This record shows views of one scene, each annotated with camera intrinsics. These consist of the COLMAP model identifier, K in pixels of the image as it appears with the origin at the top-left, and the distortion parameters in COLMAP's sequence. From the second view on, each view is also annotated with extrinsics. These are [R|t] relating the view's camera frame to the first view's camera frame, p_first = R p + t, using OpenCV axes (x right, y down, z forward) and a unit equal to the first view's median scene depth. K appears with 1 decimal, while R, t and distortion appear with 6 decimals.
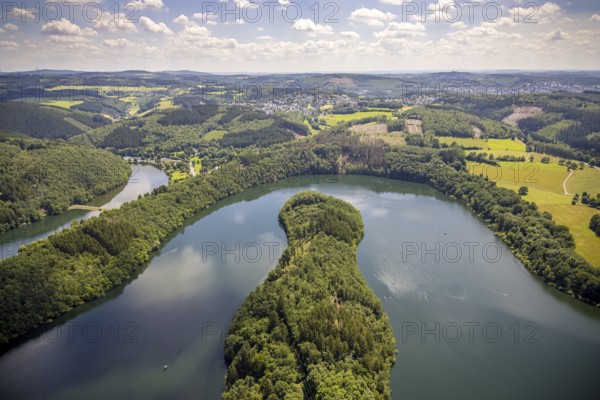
lens RADIAL K [[405.1, 0, 287.0], [0, 405.1, 199.0], [0, 0, 1]] dist [-0.001872, -0.000720]
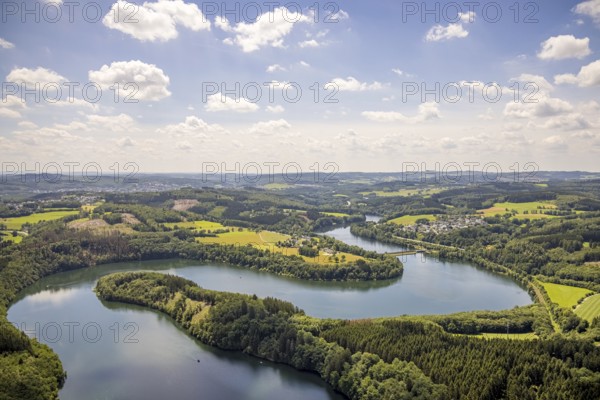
lens RADIAL K [[453.9, 0, 311.2], [0, 453.9, 200.1], [0, 0, 1]] dist [0.007892, 0.001532]
pose [[0.557917, -0.045182, 0.828666, -0.408015], [0.247154, 0.962254, -0.113936, 0.037200], [-0.792239, 0.268375, 0.548025, -0.096097]]
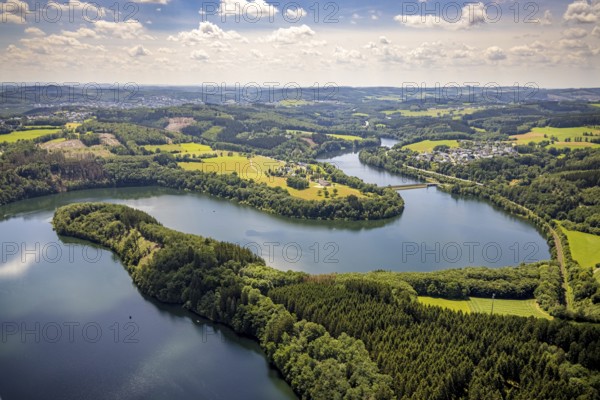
lens RADIAL K [[481.9, 0, 300.0], [0, 481.9, 200.0], [0, 0, 1]] dist [0.002385, 0.005940]
pose [[0.628052, -0.169127, 0.759570, -0.302145], [0.222875, 0.974300, 0.032655, 0.033995], [-0.745572, 0.148781, 0.649605, -0.112380]]
